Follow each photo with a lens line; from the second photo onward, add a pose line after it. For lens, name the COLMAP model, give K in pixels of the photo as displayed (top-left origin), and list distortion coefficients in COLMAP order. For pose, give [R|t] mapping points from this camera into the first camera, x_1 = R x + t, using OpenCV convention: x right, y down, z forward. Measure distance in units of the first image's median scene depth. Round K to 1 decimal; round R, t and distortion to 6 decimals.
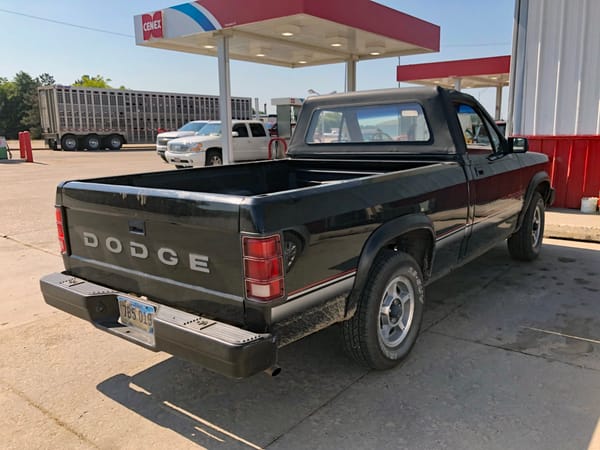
lens RADIAL K [[503.8, 0, 300.5], [0, 503.8, 239.9], [0, 0, 1]] dist [0.002154, -0.020677]
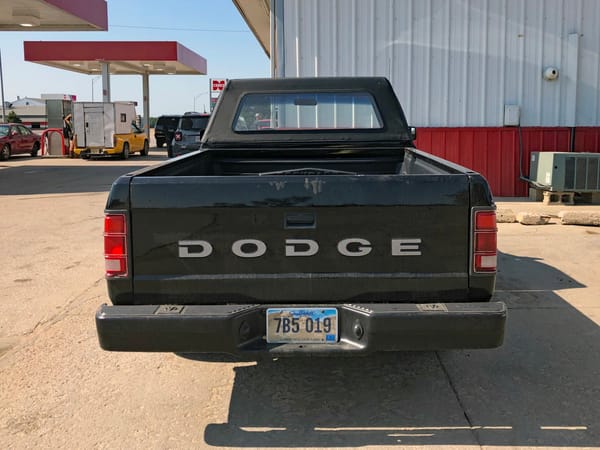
lens RADIAL K [[631.6, 0, 273.7], [0, 631.6, 183.4], [0, 0, 1]] dist [0.010903, 0.000000]
pose [[0.795755, -0.048680, 0.603660, -0.191016], [0.120755, 0.989503, -0.079387, -0.001550], [-0.593458, 0.136068, 0.793280, 0.029906]]
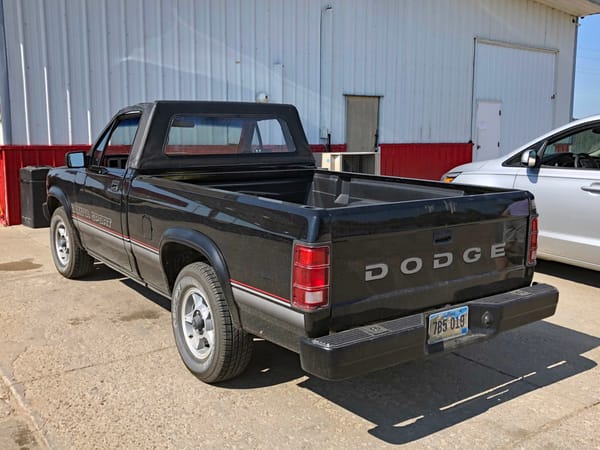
lens RADIAL K [[631.6, 0, 294.5], [0, 631.6, 221.8], [0, 0, 1]] dist [0.010903, 0.000000]
pose [[0.267952, -0.115366, 0.956500, -0.306876], [0.192615, 0.979176, 0.064142, -0.037036], [-0.943981, 0.167050, 0.284594, 0.172944]]
